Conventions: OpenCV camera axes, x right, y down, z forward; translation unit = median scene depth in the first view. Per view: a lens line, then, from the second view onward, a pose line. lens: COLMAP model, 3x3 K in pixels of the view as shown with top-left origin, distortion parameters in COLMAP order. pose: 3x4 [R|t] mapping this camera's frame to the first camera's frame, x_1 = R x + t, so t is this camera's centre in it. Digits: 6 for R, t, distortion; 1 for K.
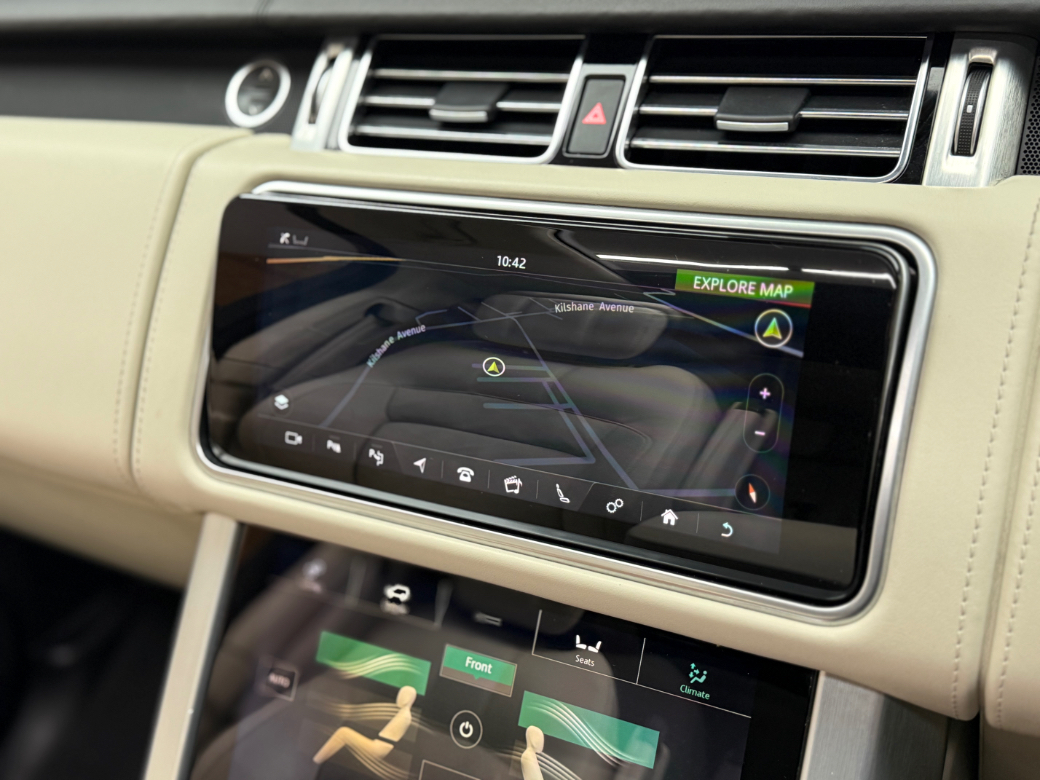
lens RADIAL K [[1114.0, 0, 519.7], [0, 1114.0, 387.4], [0, 0, 1]] dist [0.094367, 0.000000]
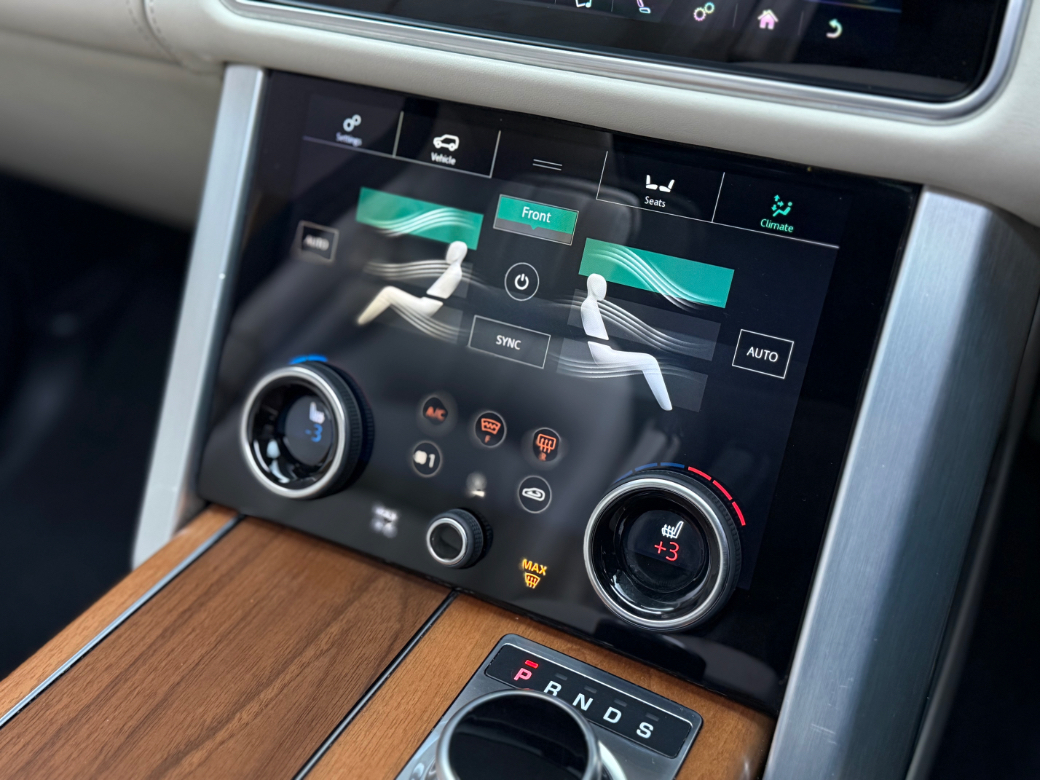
lens RADIAL K [[1114.0, 0, 519.3], [0, 1114.0, 394.5], [0, 0, 1]] dist [0.094367, 0.000000]
pose [[0.999569, 0.020322, 0.021186, -0.067489], [-0.024092, 0.980225, 0.196415, 0.212958], [-0.016776, -0.196840, 0.980292, 0.064163]]
